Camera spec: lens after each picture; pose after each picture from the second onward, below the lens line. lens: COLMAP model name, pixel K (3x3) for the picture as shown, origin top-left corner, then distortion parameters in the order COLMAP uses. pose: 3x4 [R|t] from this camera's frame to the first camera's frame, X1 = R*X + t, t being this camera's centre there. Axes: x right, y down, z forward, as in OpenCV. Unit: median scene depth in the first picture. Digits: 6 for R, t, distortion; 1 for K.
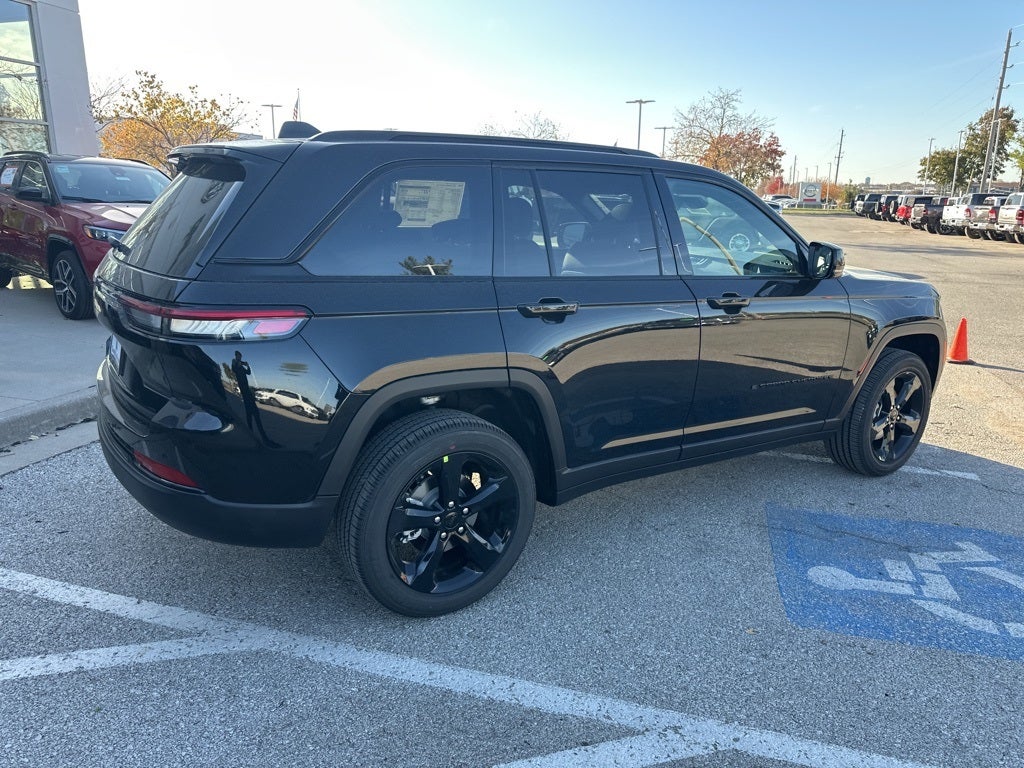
lens RADIAL K [[717.4, 0, 502.8], [0, 717.4, 379.2], [0, 0, 1]] dist [0.024031, -0.029619]
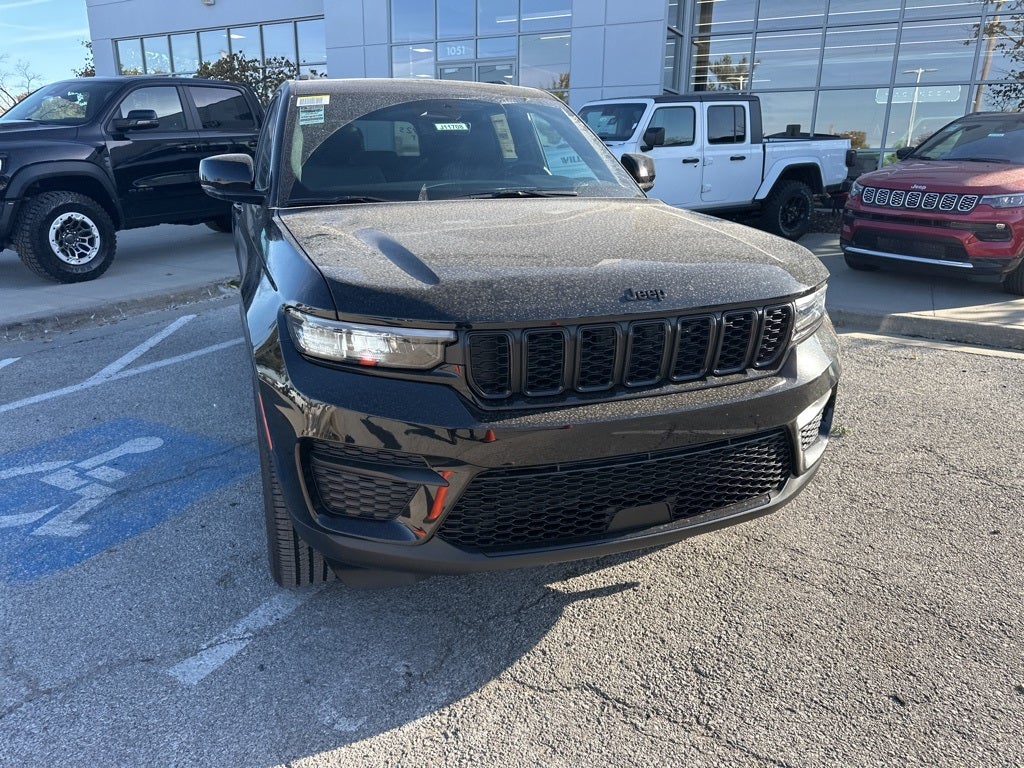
lens RADIAL K [[712.4, 0, 508.5], [0, 712.4, 394.8], [0, 0, 1]] dist [0.072802, -0.088248]
pose [[-0.216544, 0.281829, -0.934709, 1.377915], [-0.256910, 0.907230, 0.333062, -0.331312], [0.941863, 0.312259, -0.124050, 1.659331]]
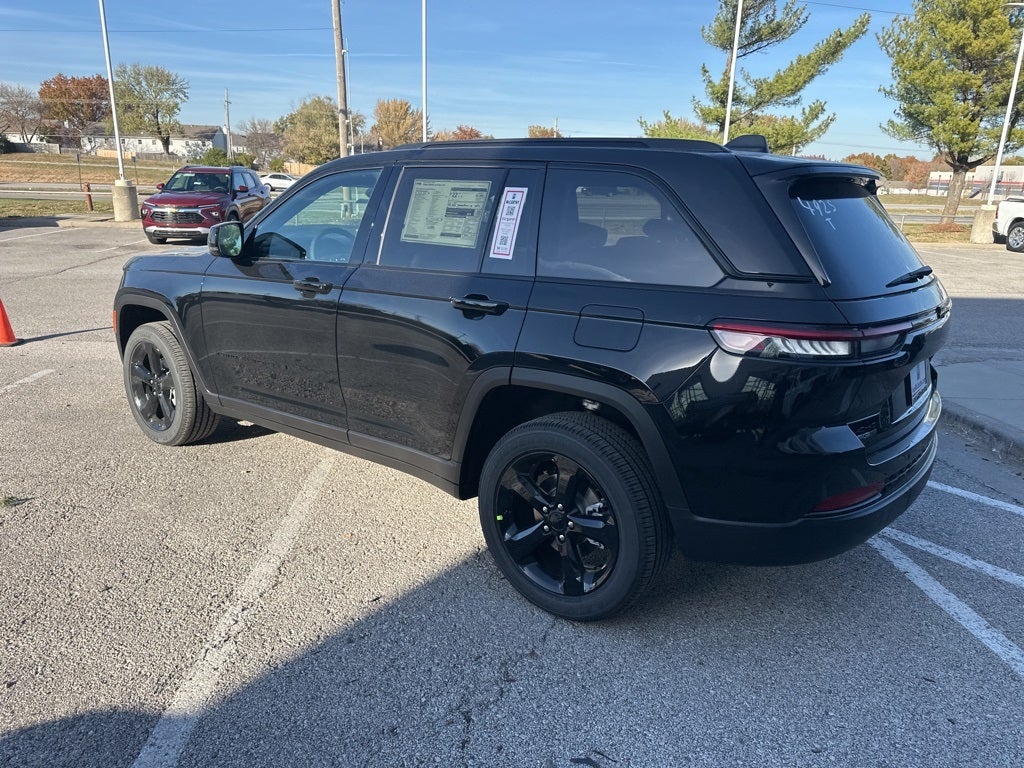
lens RADIAL K [[726.4, 0, 510.1], [0, 726.4, 381.2], [0, 0, 1]] dist [0.027211, -0.029921]
pose [[-0.323887, -0.277797, 0.904393, -1.098668], [0.205818, 0.912338, 0.353947, -0.441468], [-0.923437, 0.300779, -0.238318, 1.531257]]
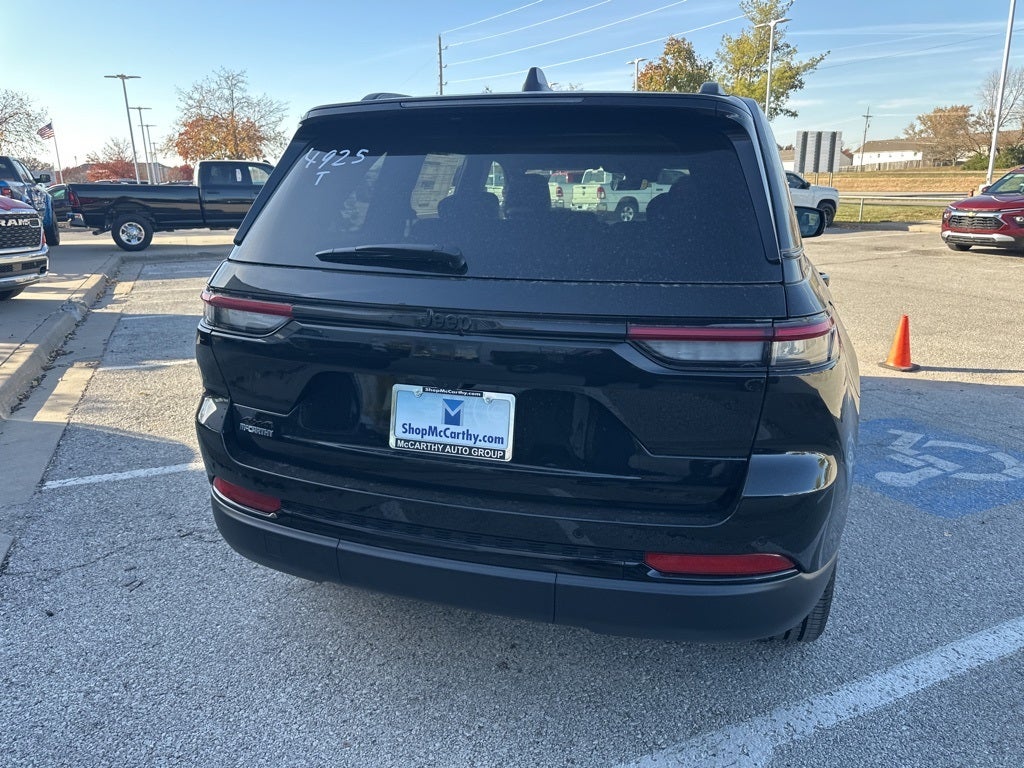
lens RADIAL K [[728.0, 0, 502.3], [0, 728.0, 381.6], [0, 0, 1]] dist [0.003972, -0.005959]
pose [[0.769860, -0.192748, 0.608411, -0.764112], [0.182167, 0.980011, 0.079965, -0.104500], [-0.611663, 0.049270, 0.789583, 0.425161]]
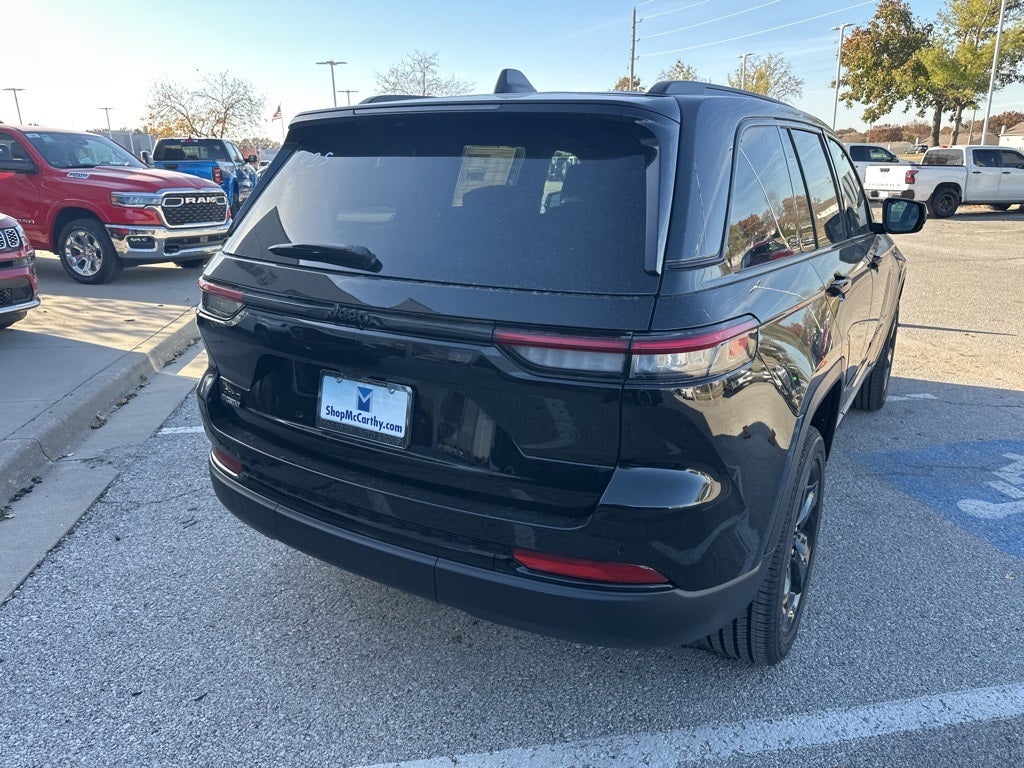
lens RADIAL K [[722.5, 0, 501.0], [0, 722.5, 383.8], [0, 0, 1]] dist [0.014788, -0.019485]
pose [[0.905578, -0.151111, 0.396351, -0.596179], [0.132210, 0.988398, 0.074761, -0.087052], [-0.403050, -0.015300, 0.915050, 0.295535]]
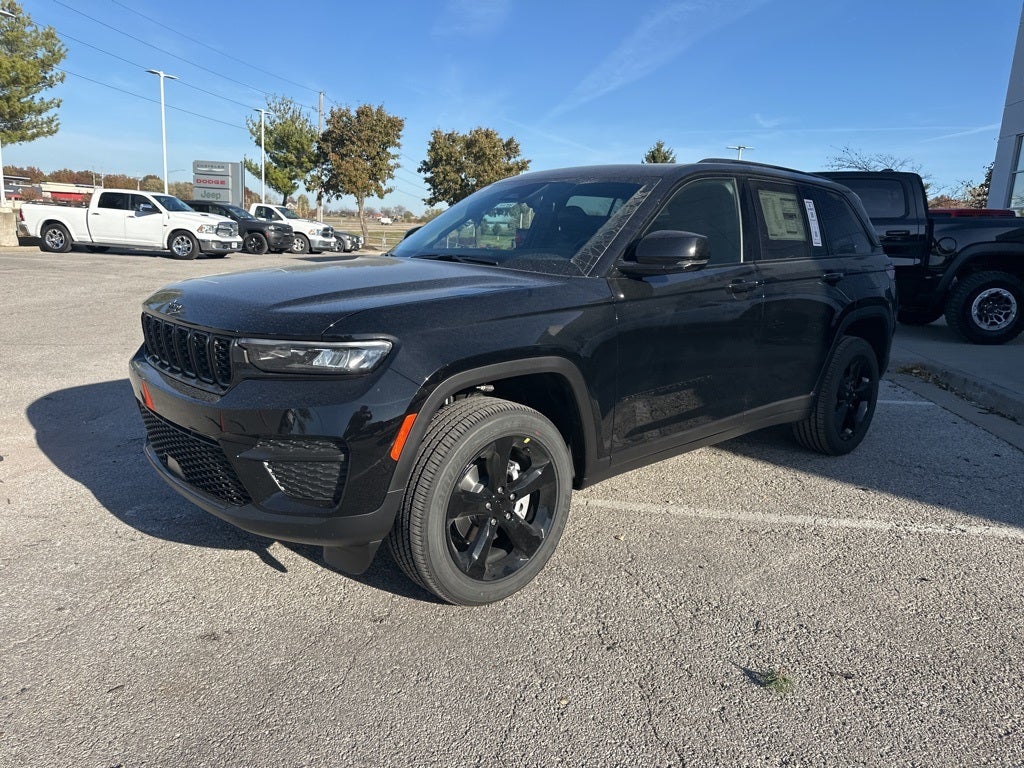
lens RADIAL K [[712.4, 0, 508.5], [0, 712.4, 394.8], [0, 0, 1]] dist [0.072802, -0.088248]
pose [[-0.985314, -0.026409, -0.168697, 0.546111], [-0.101614, 0.884670, 0.455009, -0.574063], [0.137225, 0.465468, -0.874362, 2.509050]]
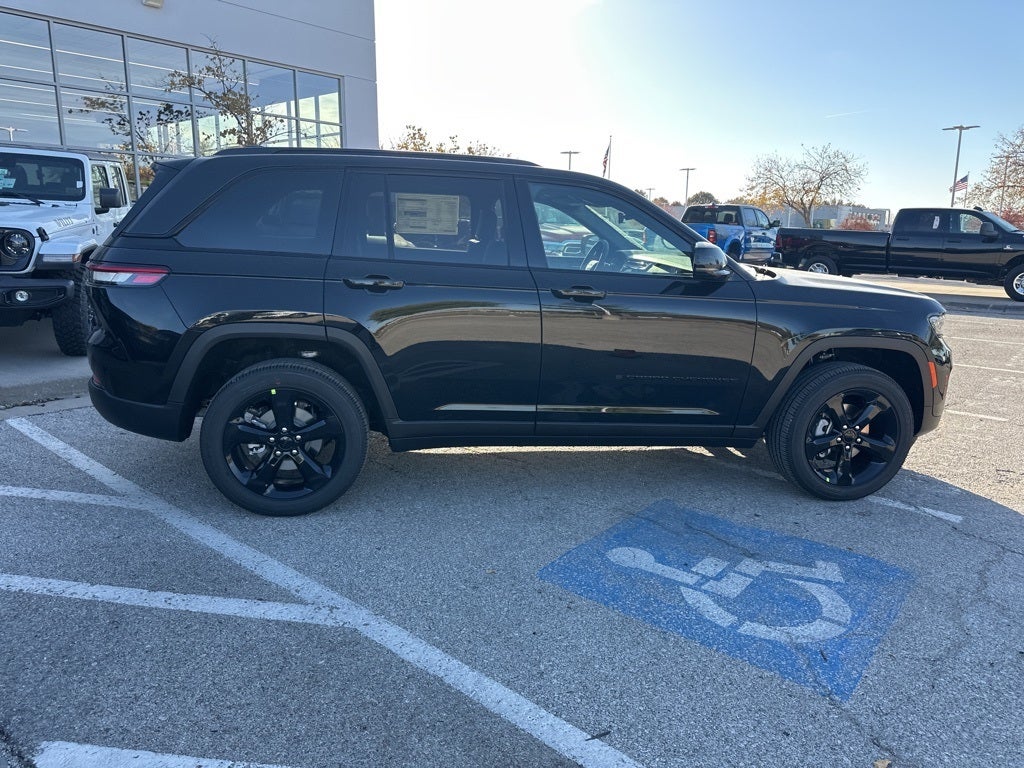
lens RADIAL K [[713.6, 0, 505.9], [0, 713.6, 378.5], [0, 0, 1]] dist [0.029879, -0.035299]
pose [[0.914015, 0.081872, -0.397333, 0.674179], [-0.103452, 0.994082, -0.033145, 0.071634], [0.392268, 0.071400, 0.917076, -0.028473]]
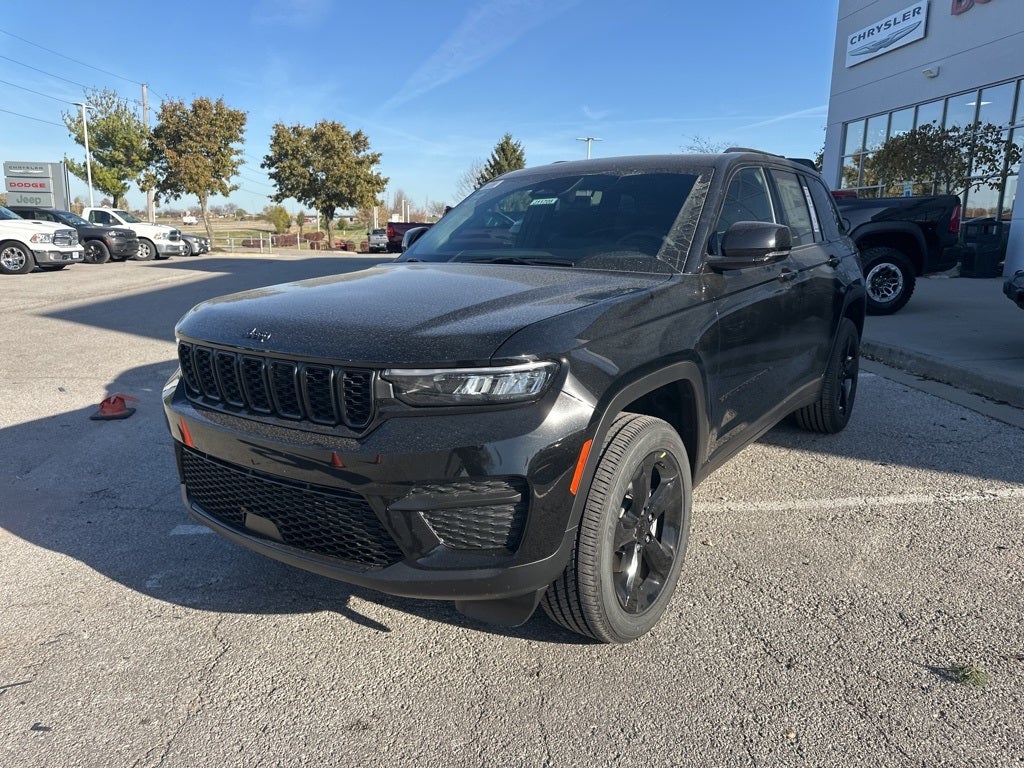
lens RADIAL K [[726.4, 0, 510.1], [0, 726.4, 381.2], [0, 0, 1]] dist [0.027211, -0.029921]
pose [[-0.932902, 0.049182, -0.356756, 0.820510], [-0.114673, 0.898499, 0.423733, -0.533227], [0.341385, 0.436211, -0.832572, 2.366658]]
